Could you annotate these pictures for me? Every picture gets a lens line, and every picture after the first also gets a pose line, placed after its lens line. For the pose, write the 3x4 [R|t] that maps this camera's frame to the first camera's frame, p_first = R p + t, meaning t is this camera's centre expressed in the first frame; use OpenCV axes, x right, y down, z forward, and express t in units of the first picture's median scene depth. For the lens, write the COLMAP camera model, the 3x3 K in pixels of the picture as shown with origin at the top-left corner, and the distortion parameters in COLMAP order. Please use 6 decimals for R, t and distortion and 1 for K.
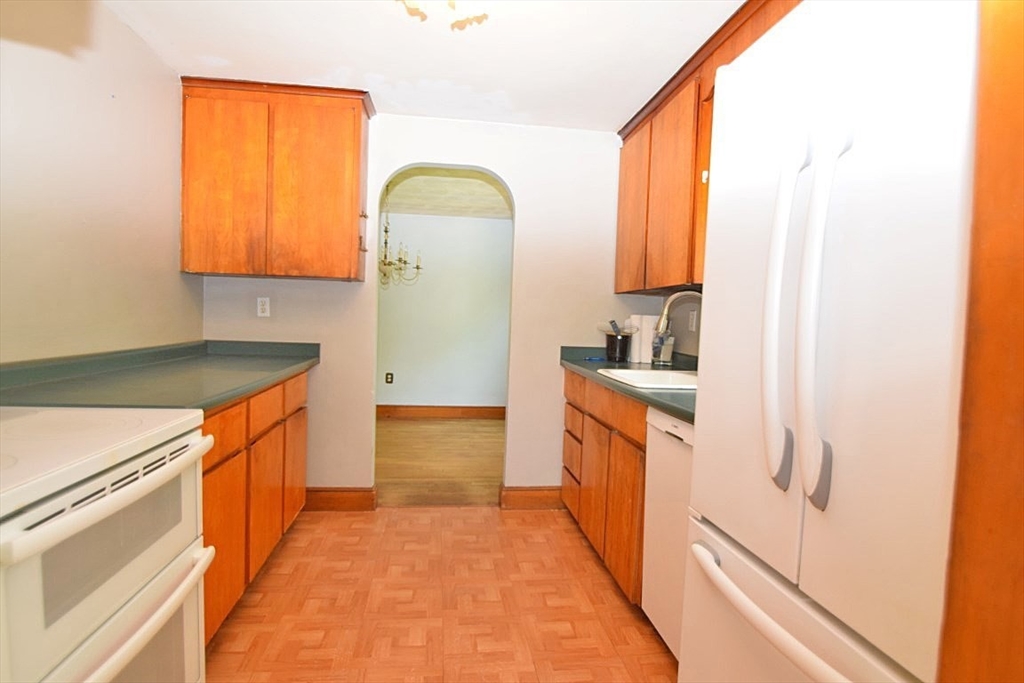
lens RADIAL K [[575.0, 0, 512.8], [0, 575.0, 352.0], [0, 0, 1]] dist [-0.022003, -0.000883]
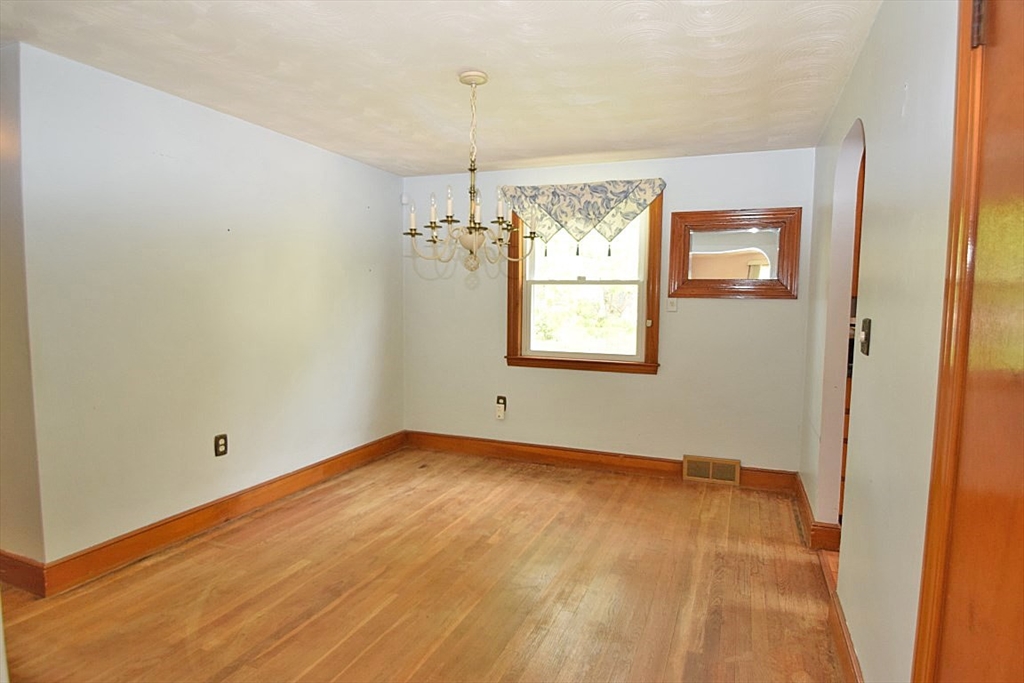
lens RADIAL K [[575.0, 0, 512.8], [0, 575.0, 352.0], [0, 0, 1]] dist [-0.022003, -0.000883]
pose [[0.498763, -0.106308, 0.860194, -0.509409], [0.056843, 0.994325, 0.089926, -0.066140], [-0.864872, 0.004044, 0.501975, 0.528052]]
